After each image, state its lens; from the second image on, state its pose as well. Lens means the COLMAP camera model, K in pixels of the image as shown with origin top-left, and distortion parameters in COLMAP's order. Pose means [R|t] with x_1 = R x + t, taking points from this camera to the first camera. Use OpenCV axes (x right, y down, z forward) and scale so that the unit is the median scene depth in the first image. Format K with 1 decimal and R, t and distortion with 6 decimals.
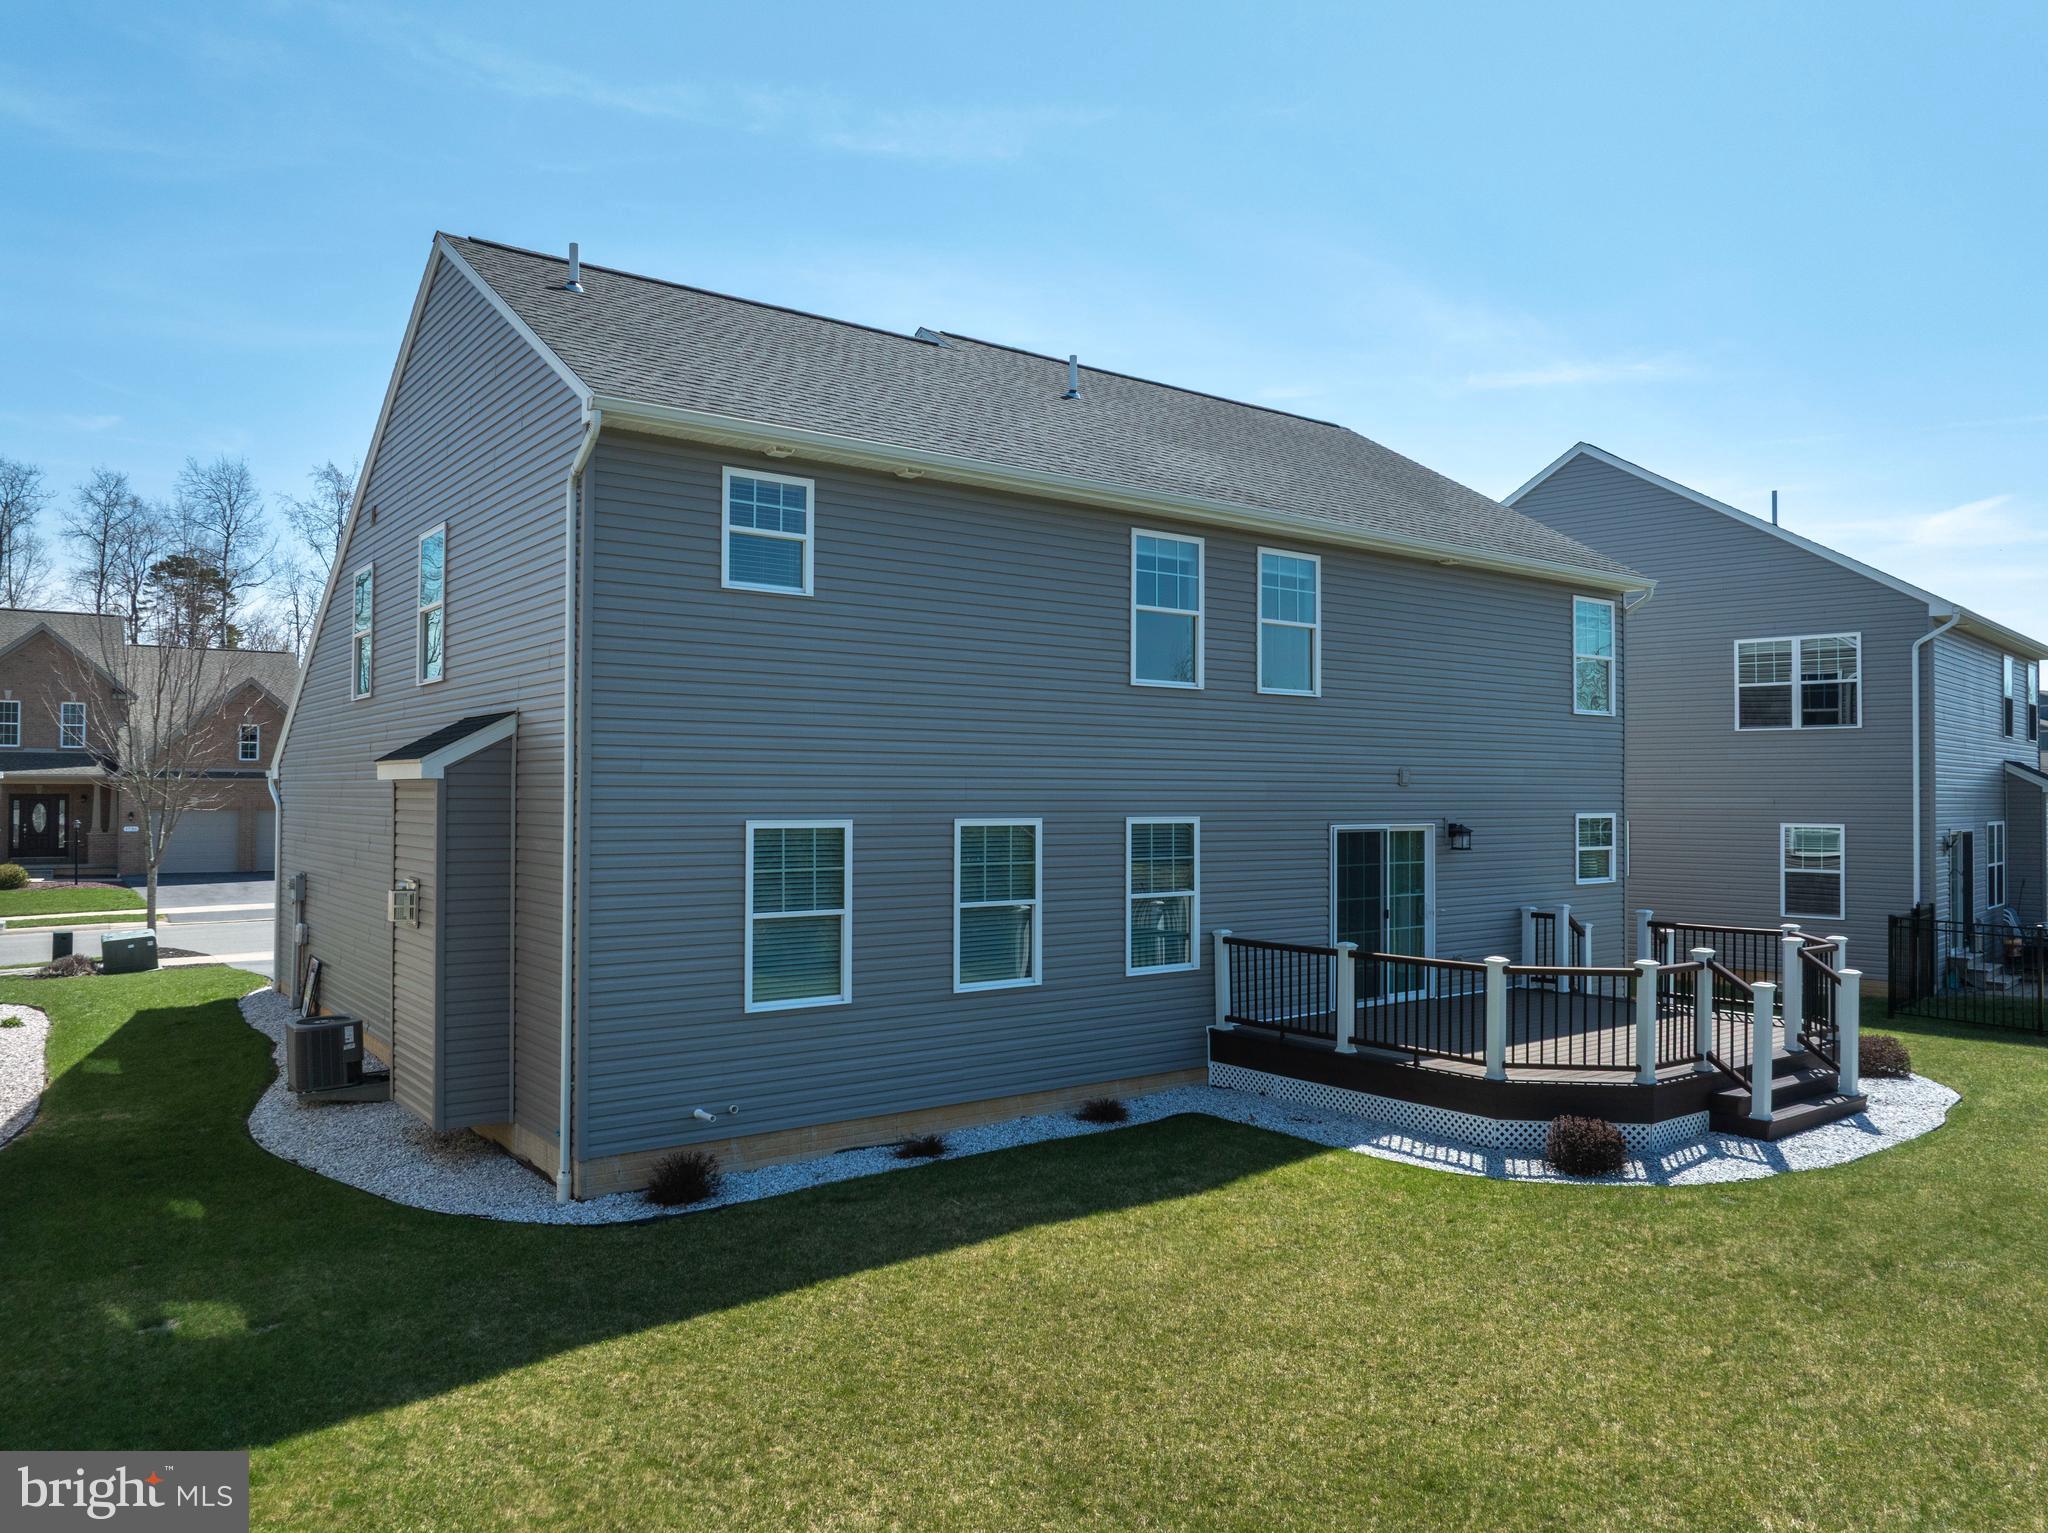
lens RADIAL K [[1441.8, 0, 1027.3], [0, 1441.8, 765.7], [0, 0, 1]] dist [-0.033796, -0.006625]
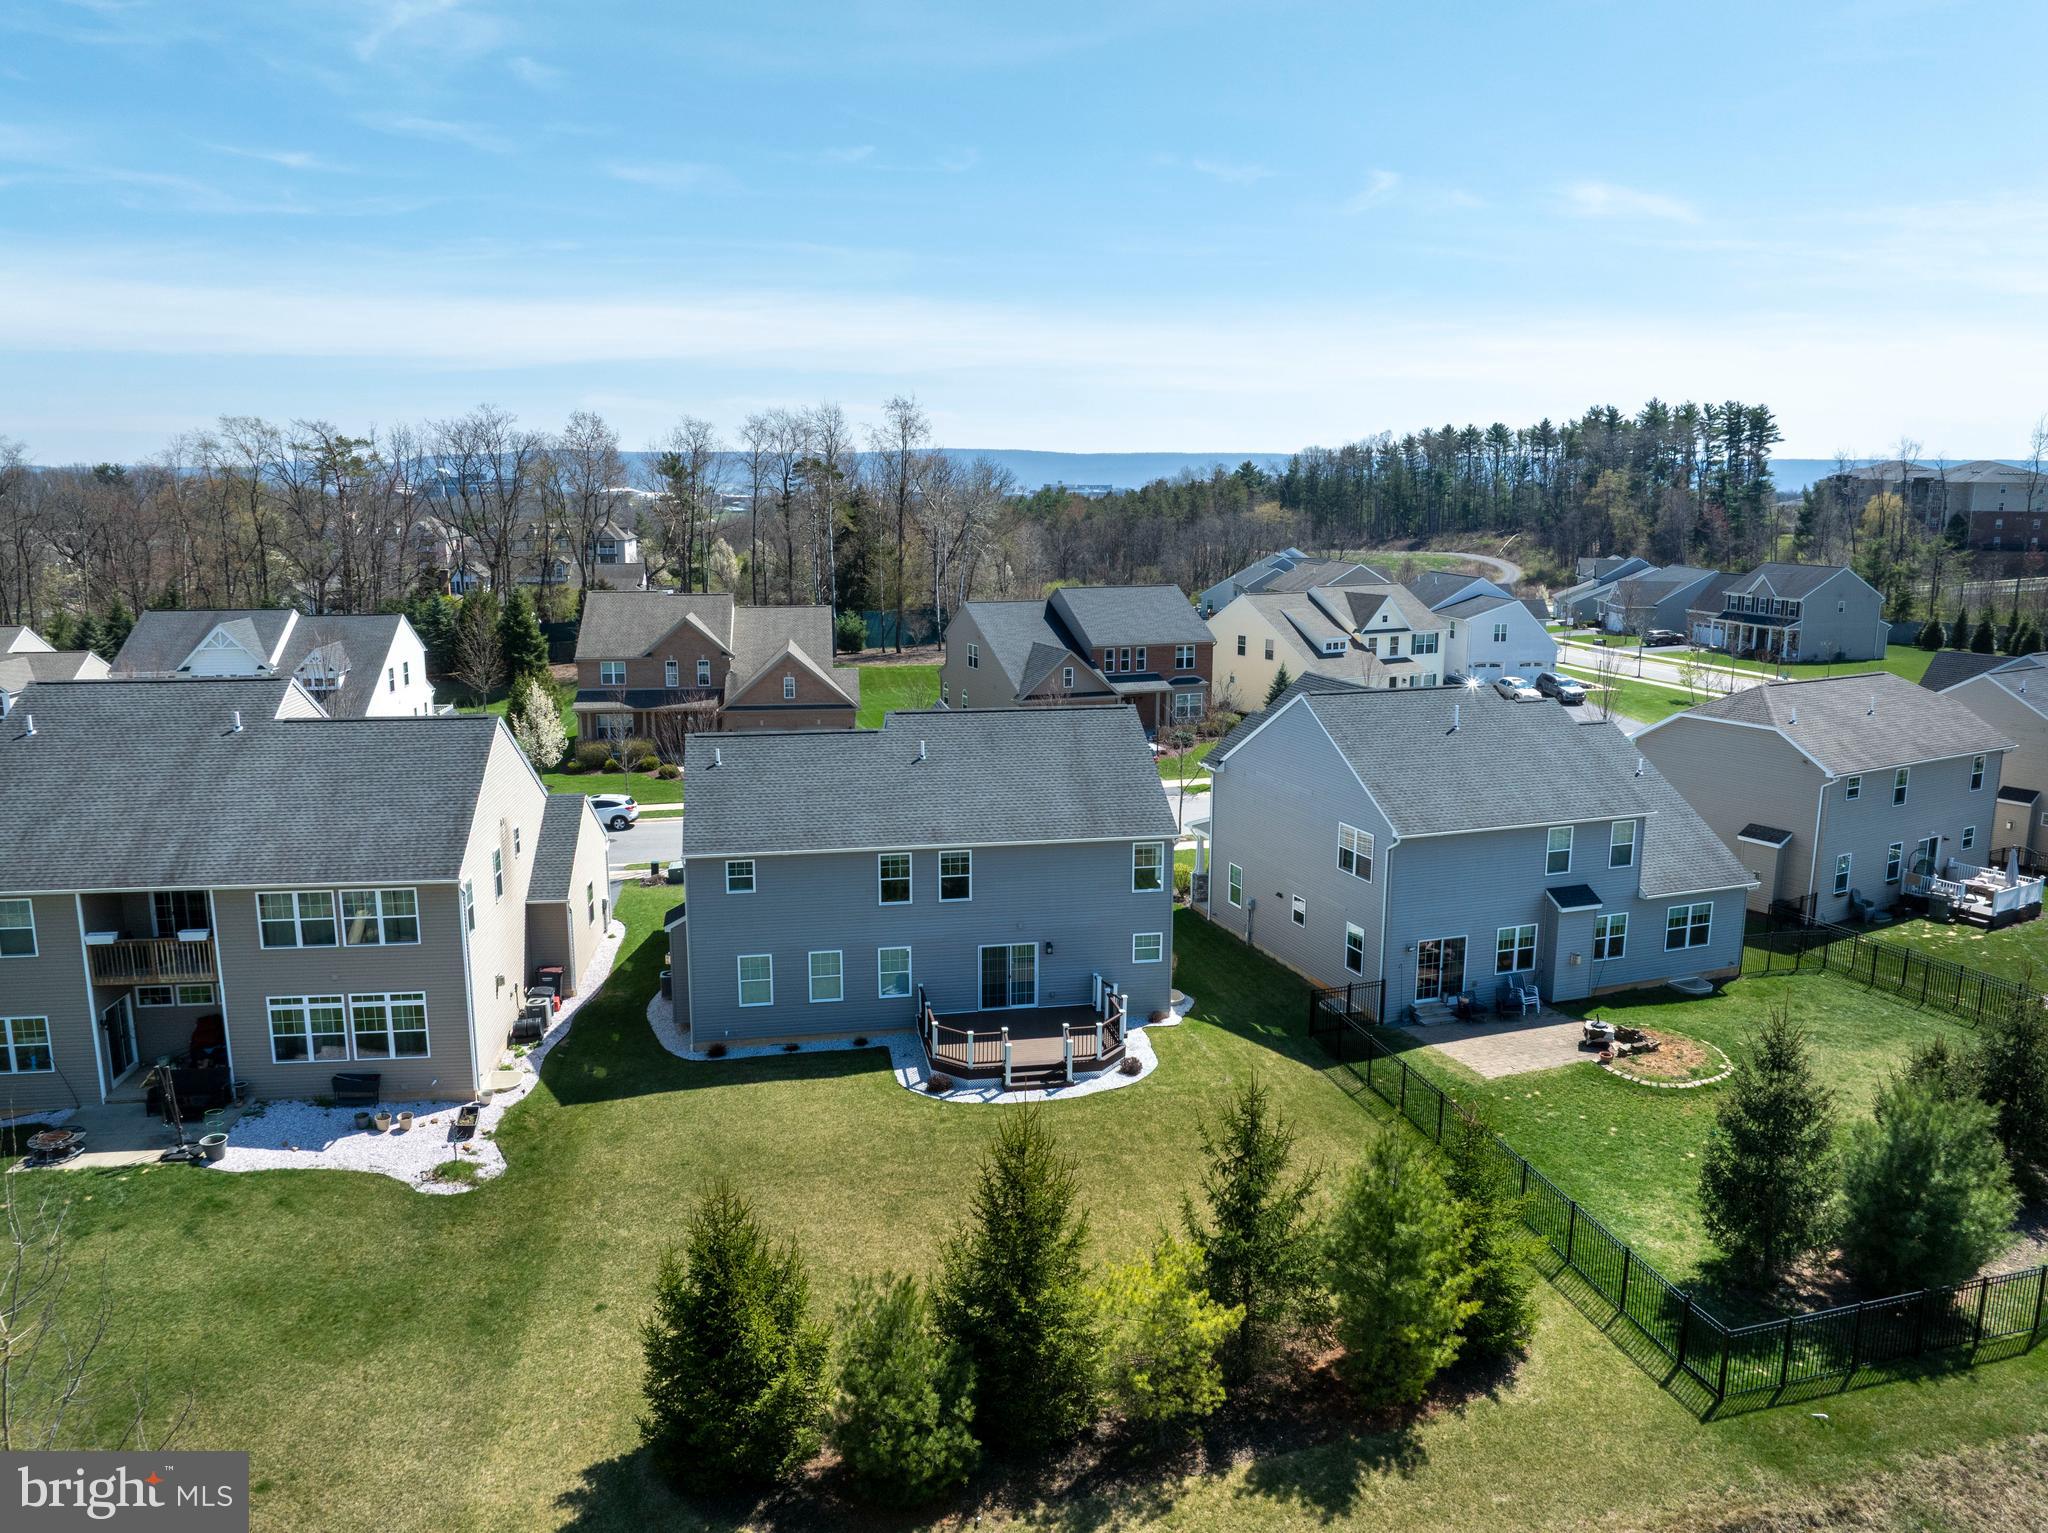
lens RADIAL K [[1441.8, 0, 1029.2], [0, 1441.8, 774.6], [0, 0, 1]] dist [-0.033796, -0.006625]
pose [[0.898602, 0.083793, -0.430689, 1.352679], [0.008764, 0.977971, 0.208554, -0.788670], [0.438677, -0.191182, 0.878073, -1.198731]]
